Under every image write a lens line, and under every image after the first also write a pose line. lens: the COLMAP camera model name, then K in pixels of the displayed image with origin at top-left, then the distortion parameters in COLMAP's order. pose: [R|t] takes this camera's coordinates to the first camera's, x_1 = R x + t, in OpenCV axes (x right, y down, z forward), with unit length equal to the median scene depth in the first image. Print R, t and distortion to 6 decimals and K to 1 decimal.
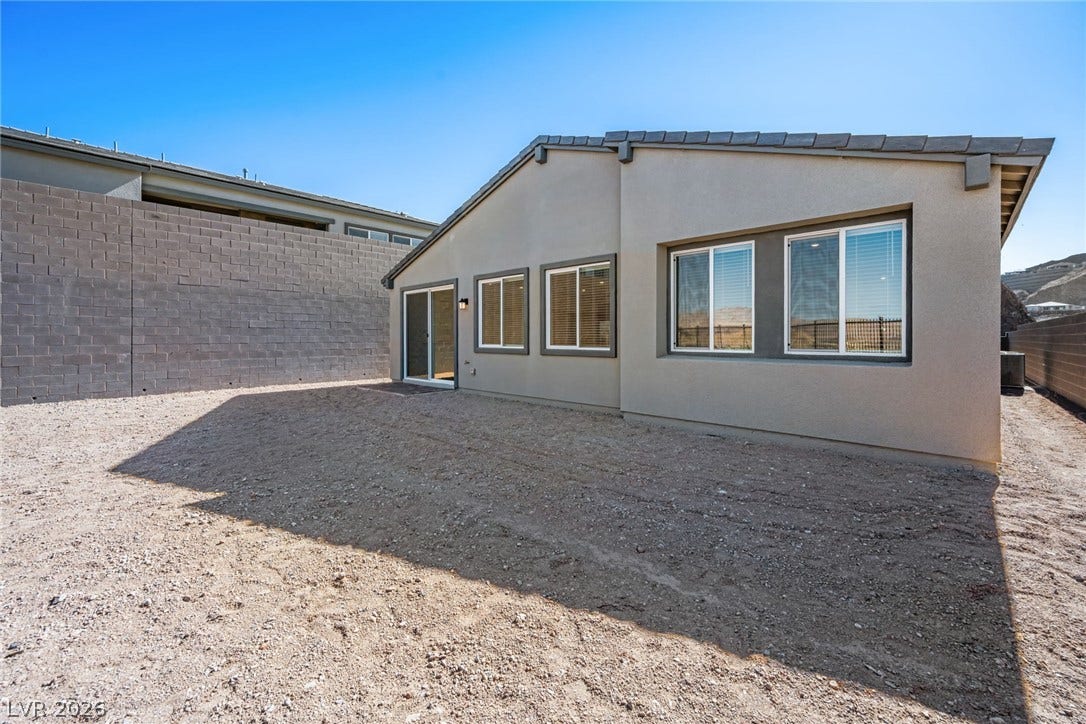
lens RADIAL K [[429.3, 0, 543.0], [0, 429.3, 362.0], [0, 0, 1]] dist [0.001625, -0.000077]
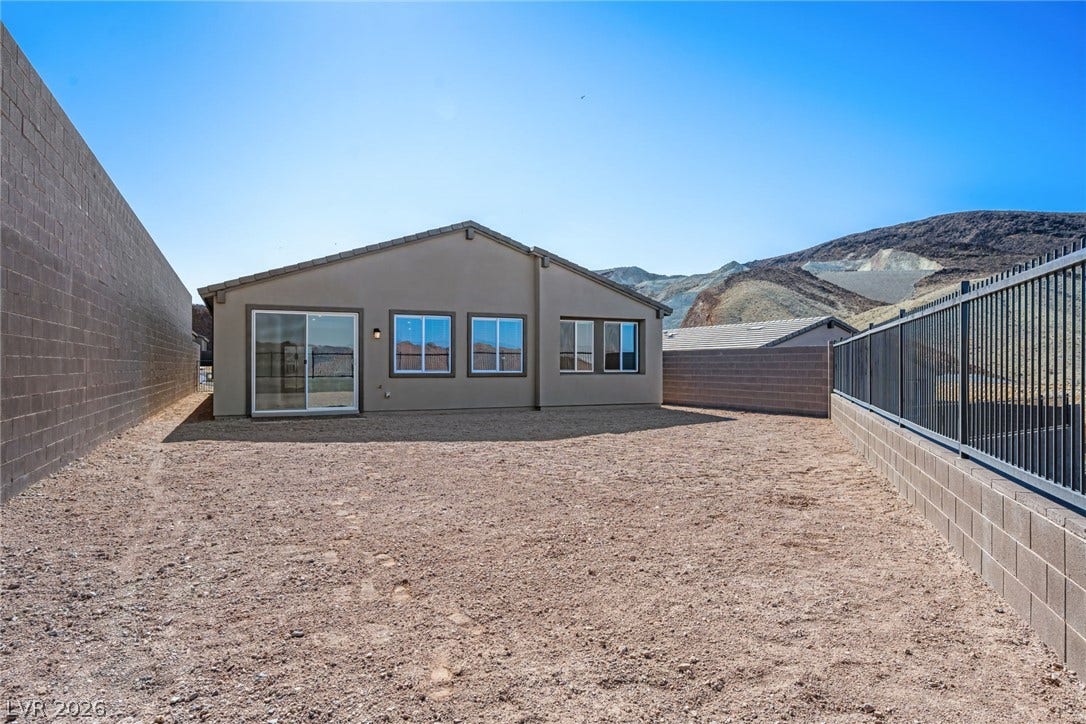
lens RADIAL K [[429.3, 0, 543.0], [0, 429.3, 362.0], [0, 0, 1]] dist [0.001625, -0.000077]
pose [[0.460128, -0.001575, 0.887851, -1.147630], [0.041308, 0.998953, -0.019636, -0.028699], [-0.886891, 0.045710, 0.459712, 0.161472]]
